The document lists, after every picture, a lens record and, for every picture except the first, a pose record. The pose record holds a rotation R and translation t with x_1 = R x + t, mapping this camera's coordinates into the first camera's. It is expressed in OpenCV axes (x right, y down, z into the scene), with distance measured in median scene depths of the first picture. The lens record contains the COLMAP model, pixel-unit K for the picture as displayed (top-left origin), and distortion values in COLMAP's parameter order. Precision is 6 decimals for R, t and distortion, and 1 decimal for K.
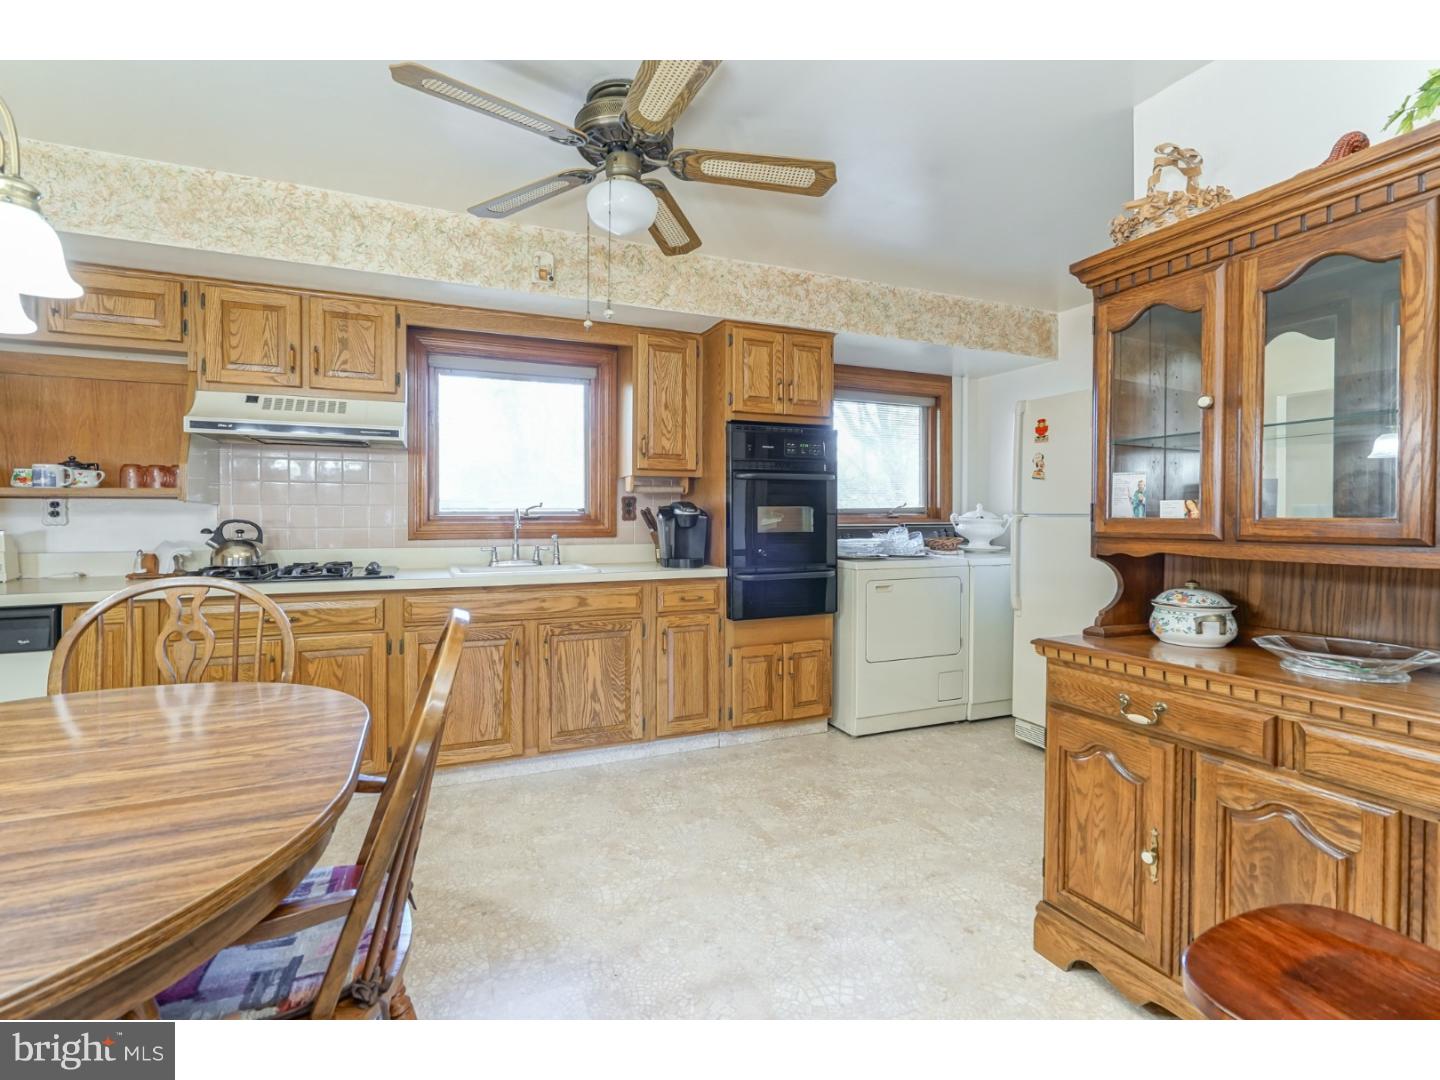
lens RADIAL K [[673.2, 0, 717.4], [0, 673.2, 519.4], [0, 0, 1]] dist [-0.006703, 0.002975]
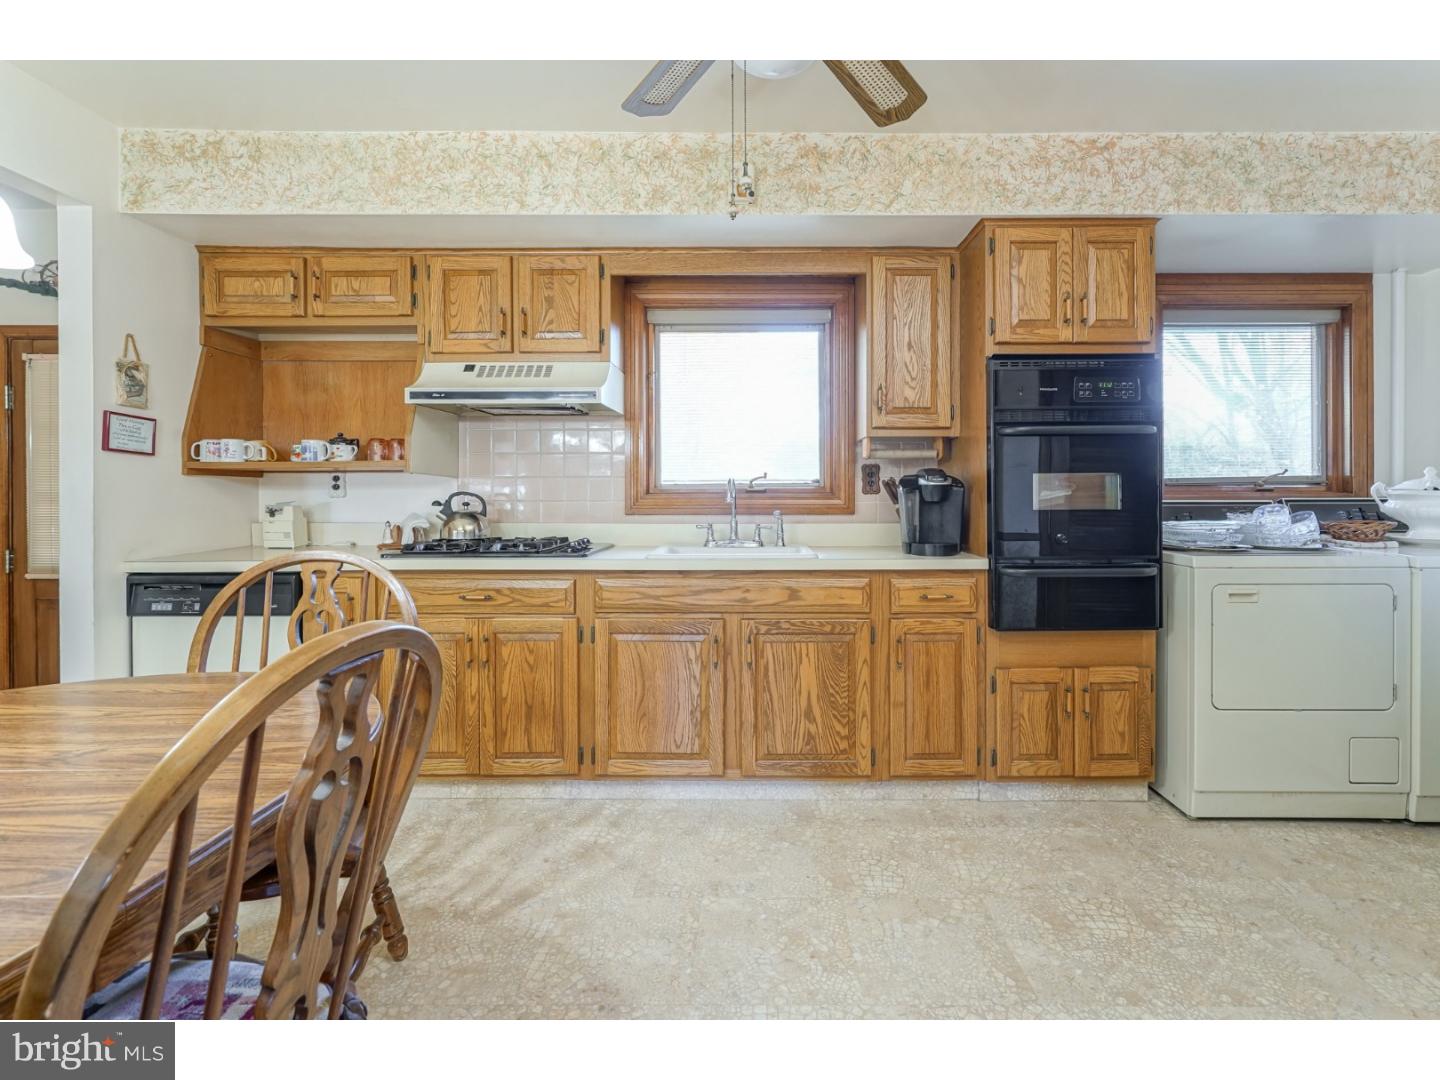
lens RADIAL K [[673.2, 0, 774.7], [0, 673.2, 493.1], [0, 0, 1]] dist [-0.006703, 0.002975]
pose [[0.925489, -0.001101, -0.378773, 0.081719], [-0.002208, 0.999963, -0.008301, 0.009056], [0.378768, 0.008519, 0.925453, 0.251644]]
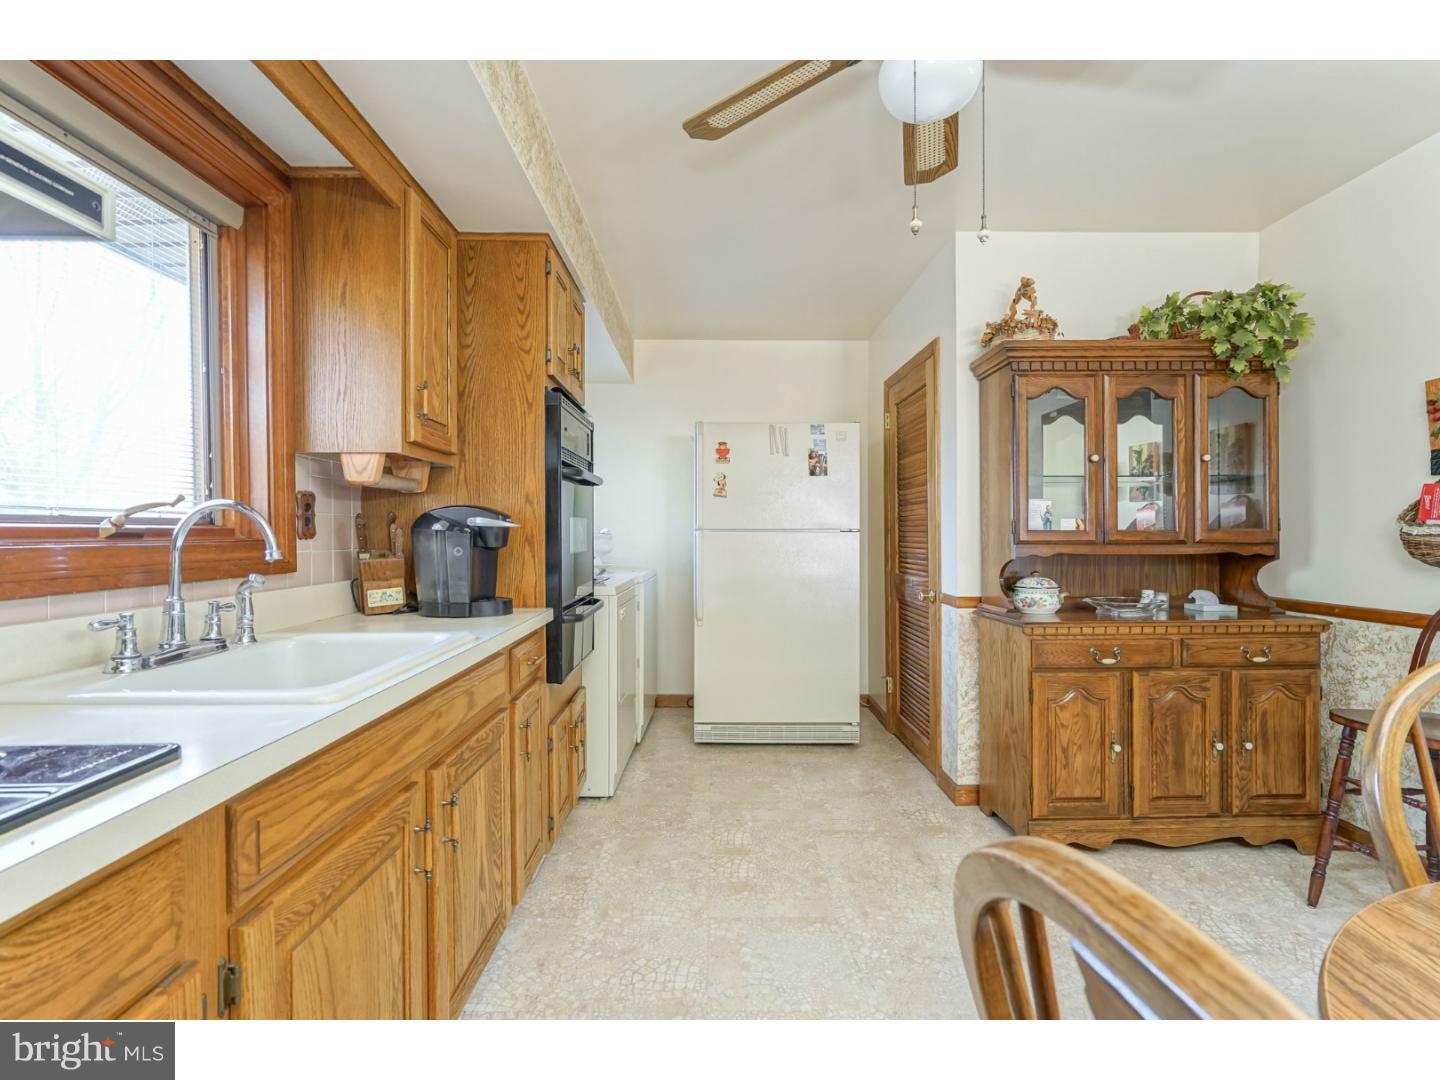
lens RADIAL K [[673.2, 0, 723.5], [0, 673.2, 537.8], [0, 0, 1]] dist [-0.006703, 0.002975]
pose [[0.386926, -0.008812, 0.922069, -0.576913], [0.007949, 0.999949, 0.006221, 0.000022], [-0.922076, 0.004922, 0.386976, 0.626244]]
